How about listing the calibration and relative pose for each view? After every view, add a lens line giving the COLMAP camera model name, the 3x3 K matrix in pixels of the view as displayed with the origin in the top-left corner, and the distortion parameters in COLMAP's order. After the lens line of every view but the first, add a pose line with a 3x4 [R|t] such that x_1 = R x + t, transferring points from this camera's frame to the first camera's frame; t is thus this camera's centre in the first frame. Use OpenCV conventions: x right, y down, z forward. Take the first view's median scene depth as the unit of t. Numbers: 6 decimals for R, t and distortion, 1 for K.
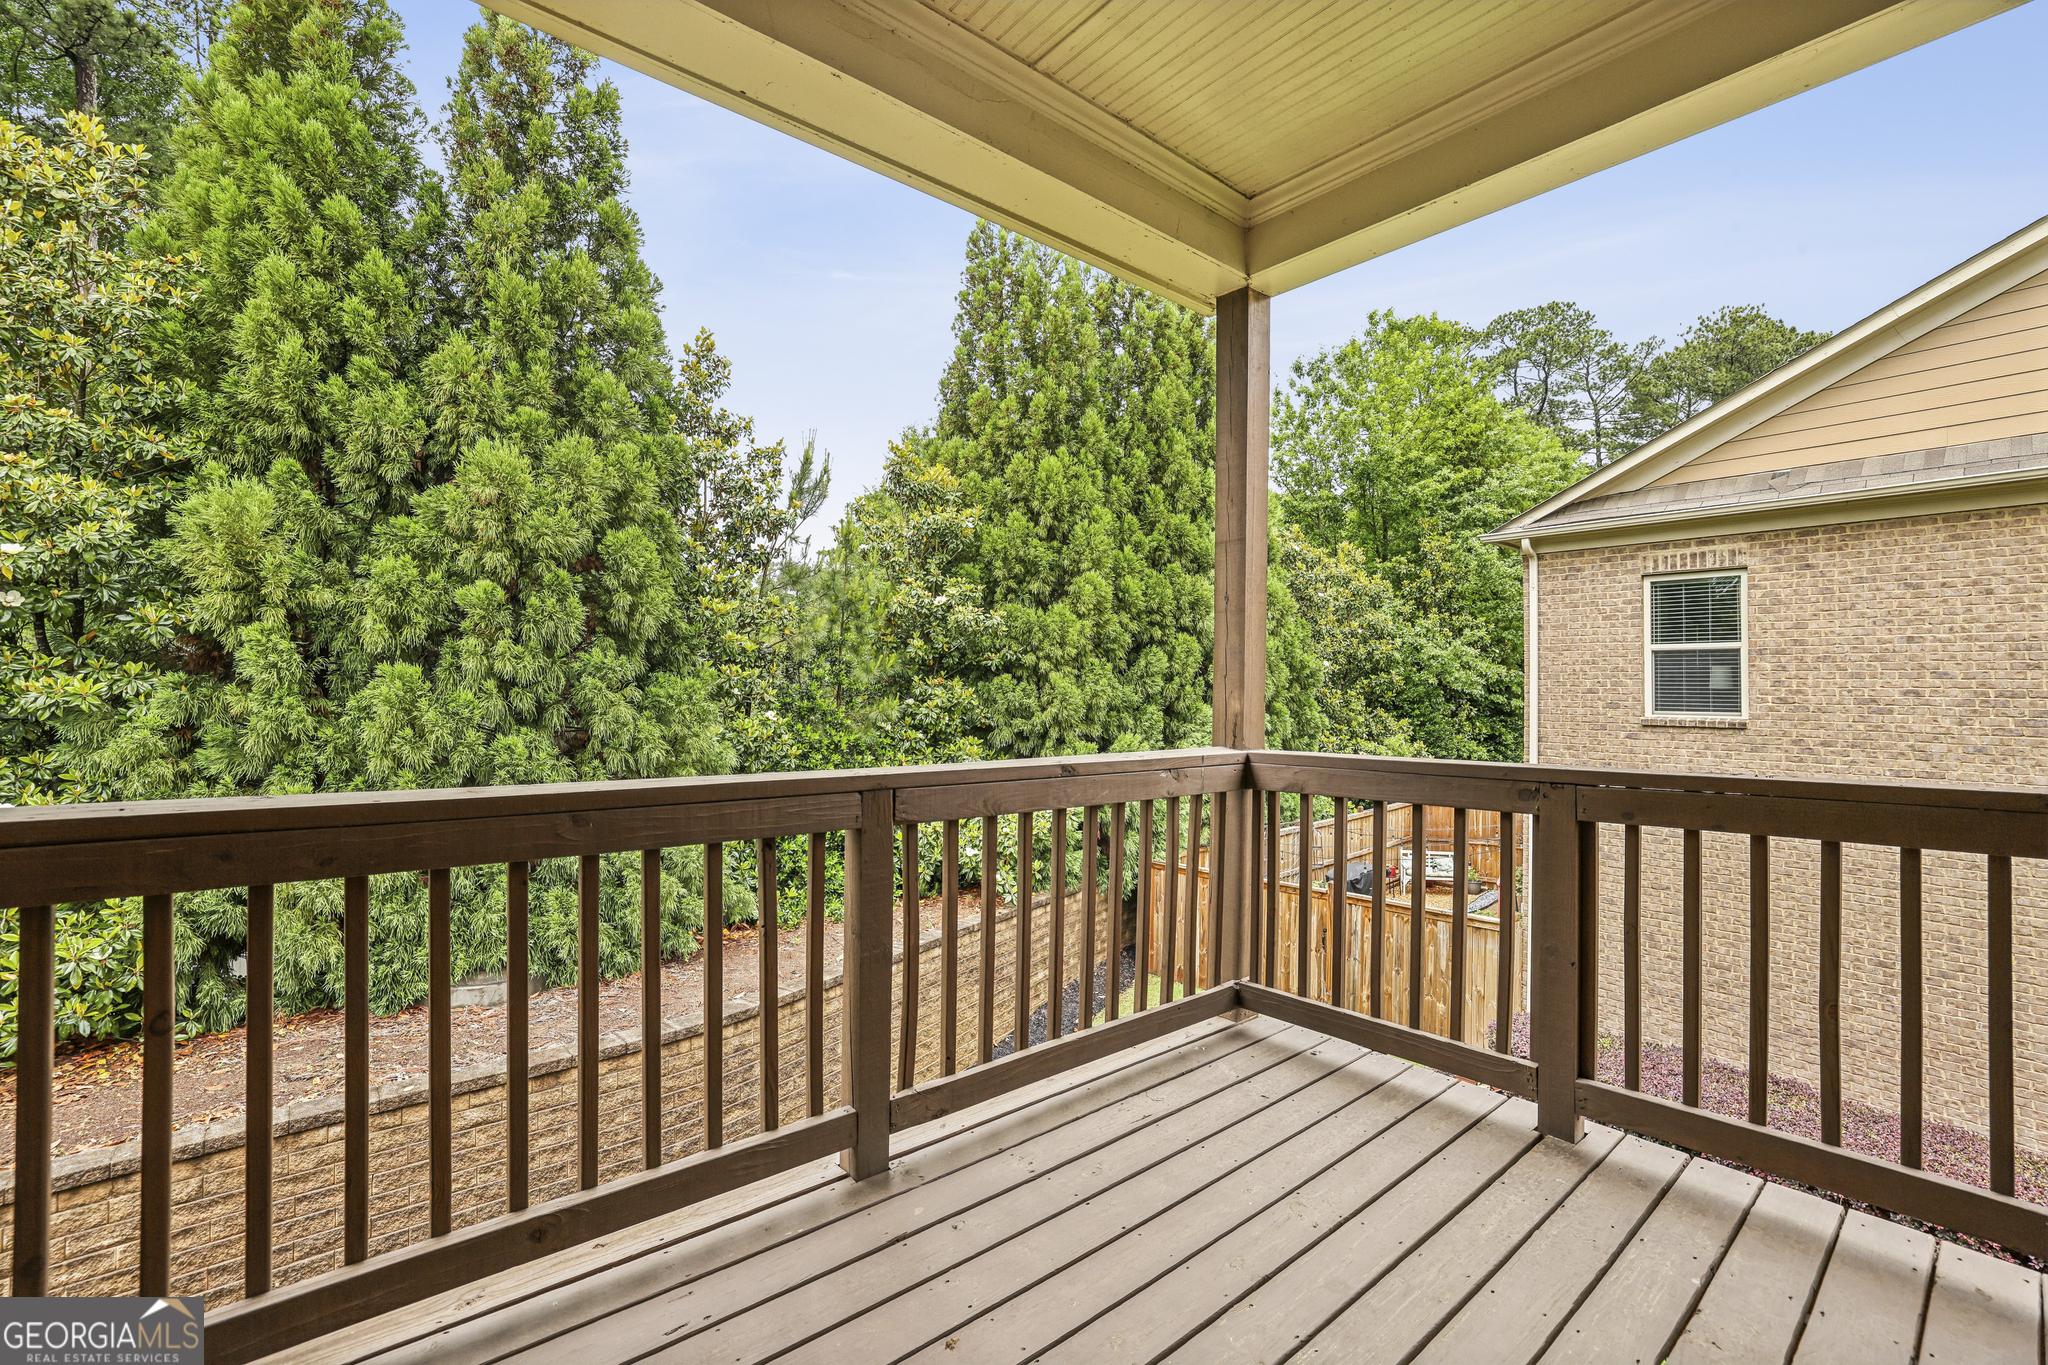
lens RADIAL K [[879.5, 0, 1017.1], [0, 879.5, 528.8], [0, 0, 1]] dist [-0.038208, 0.011359]
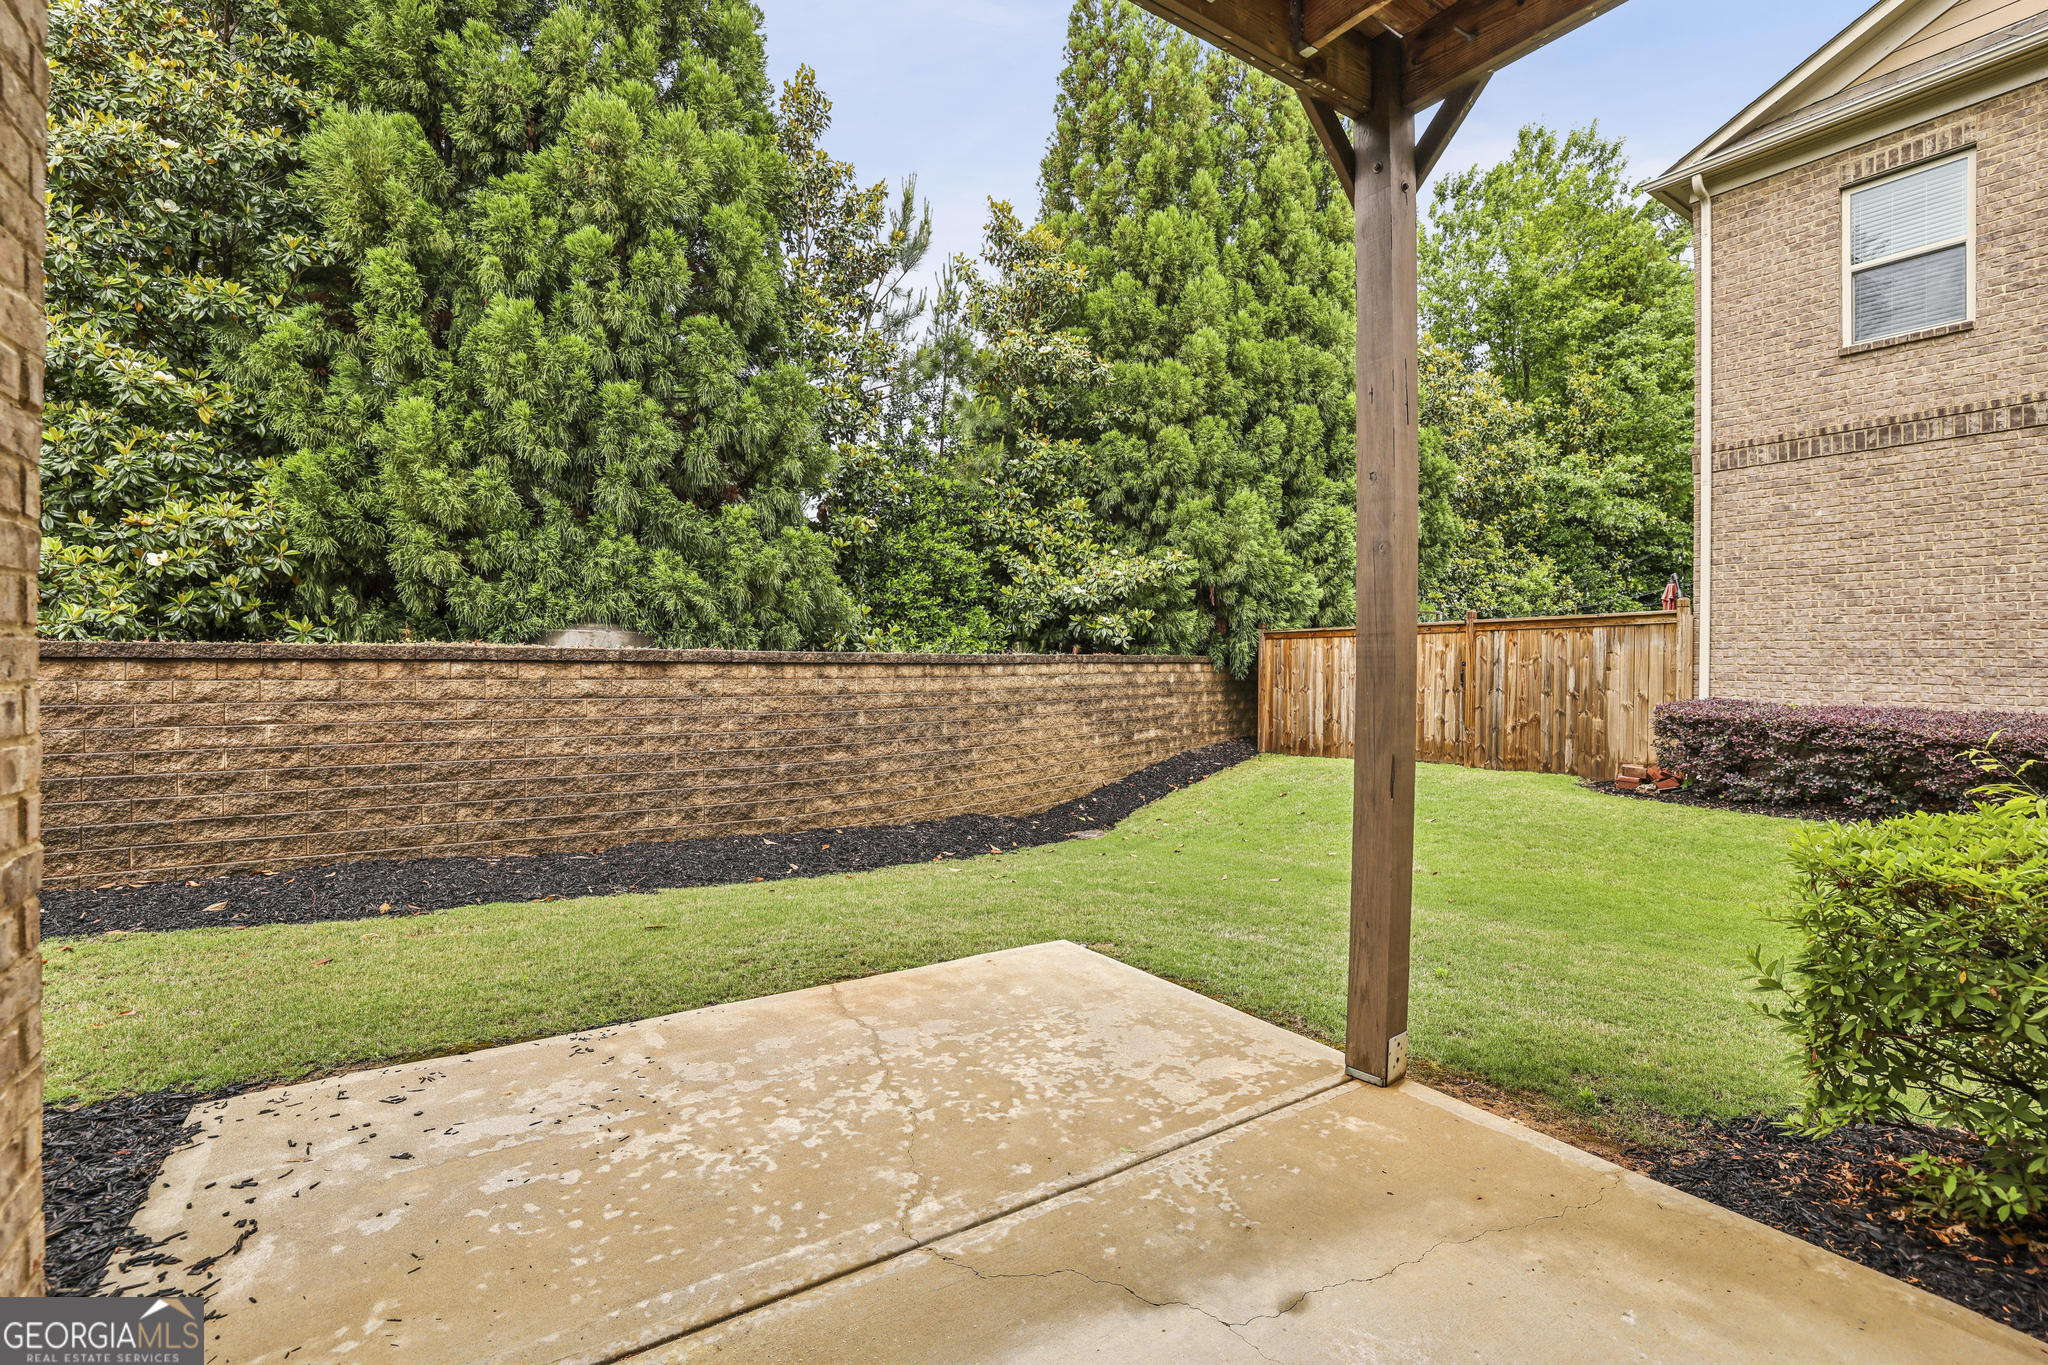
lens RADIAL K [[902.9, 0, 1022.9], [0, 902.9, 688.5], [0, 0, 1]] dist [-0.029848, 0.005194]
pose [[0.994594, -0.003257, -0.103787, -0.010364], [0.006567, 0.999480, 0.031565, 0.411972], [0.103630, -0.032076, 0.994099, 0.007158]]
